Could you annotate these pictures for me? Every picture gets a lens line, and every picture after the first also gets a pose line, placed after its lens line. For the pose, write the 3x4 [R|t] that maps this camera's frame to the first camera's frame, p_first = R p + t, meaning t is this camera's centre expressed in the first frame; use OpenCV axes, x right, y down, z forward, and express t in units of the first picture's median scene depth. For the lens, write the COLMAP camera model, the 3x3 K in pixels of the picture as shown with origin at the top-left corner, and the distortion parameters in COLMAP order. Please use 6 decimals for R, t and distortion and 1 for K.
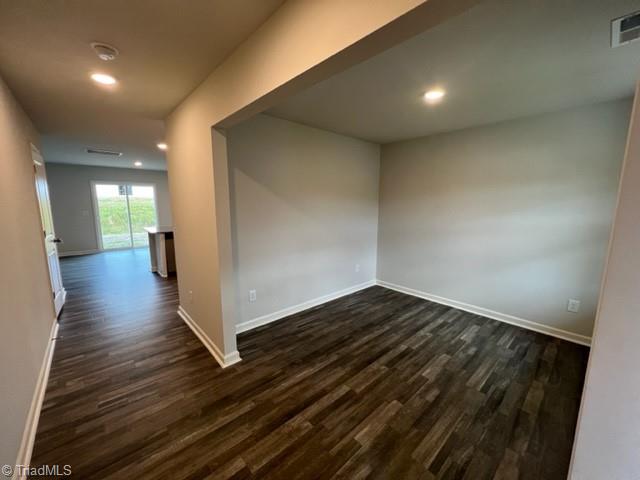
lens RADIAL K [[256.2, 0, 318.1], [0, 256.2, 239.1], [0, 0, 1]] dist [-0.000918, 0.000545]
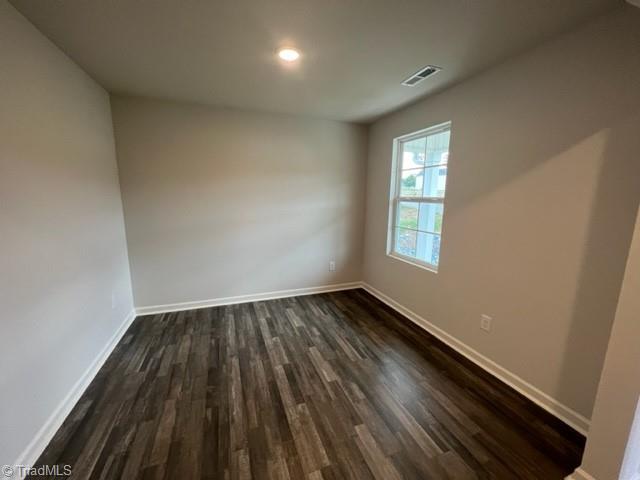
lens RADIAL K [[256.2, 0, 318.1], [0, 256.2, 239.1], [0, 0, 1]] dist [-0.000918, 0.000545]
pose [[0.365527, -0.155626, 0.917698, -0.268599], [0.122218, 0.985412, 0.118428, -0.055341], [-0.922742, 0.068870, 0.379215, 0.493989]]
